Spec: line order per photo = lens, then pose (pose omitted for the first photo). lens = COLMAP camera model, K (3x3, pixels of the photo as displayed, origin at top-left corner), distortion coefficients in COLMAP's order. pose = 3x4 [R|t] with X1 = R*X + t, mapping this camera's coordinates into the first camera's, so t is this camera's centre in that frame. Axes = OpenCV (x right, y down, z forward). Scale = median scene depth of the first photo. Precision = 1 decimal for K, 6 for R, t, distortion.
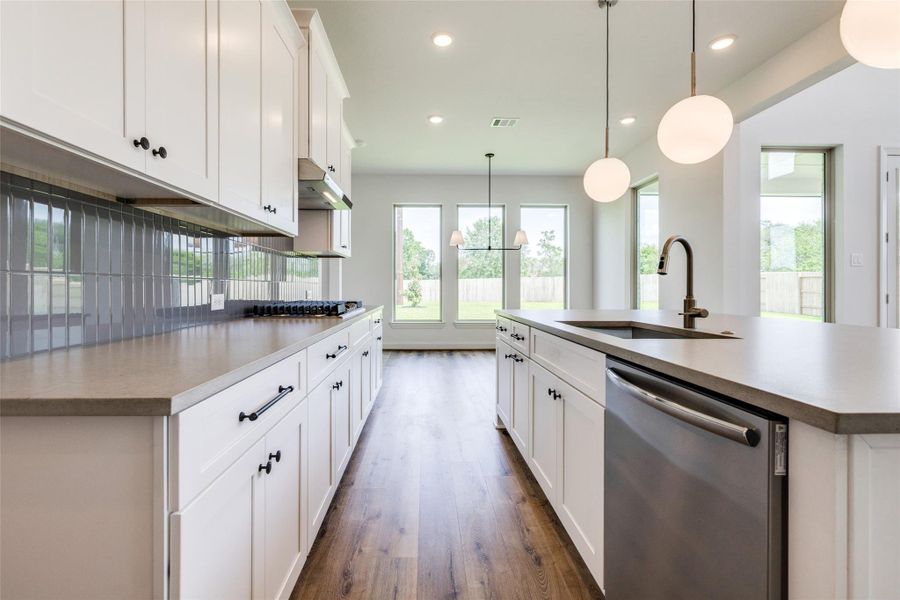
lens RADIAL K [[435.6, 0, 430.1], [0, 435.6, 286.9], [0, 0, 1]] dist [0.004261, 0.001071]
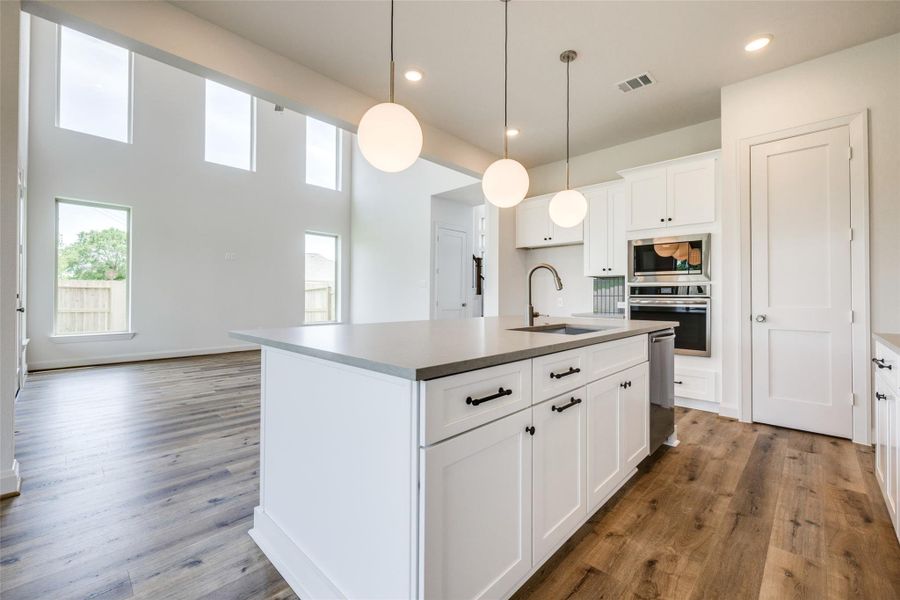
lens RADIAL K [[372.2, 0, 453.6], [0, 372.2, 296.5], [0, 0, 1]] dist [-0.004101, -0.000812]
pose [[-0.714499, -0.006246, 0.699608, -0.069833], [-0.009638, 0.999953, -0.000916, -0.000756], [-0.699570, -0.007397, -0.714526, 1.433487]]
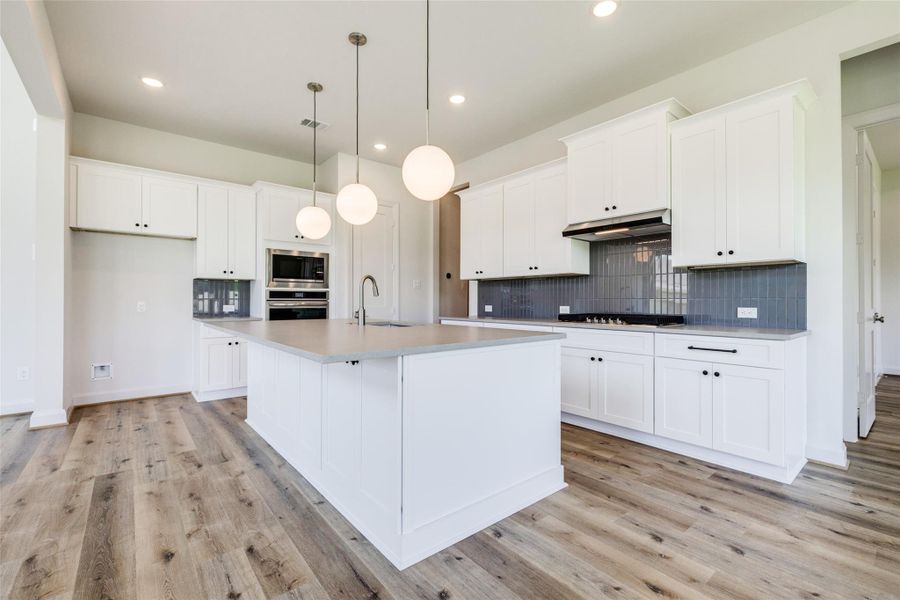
lens RADIAL K [[379.6, 0, 467.9], [0, 379.6, 297.3], [0, 0, 1]] dist [0.005693, -0.001339]
pose [[-0.771625, -0.011381, -0.635975, 0.820309], [-0.002830, 0.999891, -0.014459, 0.000897], [0.636071, -0.009357, -0.771574, 1.694439]]
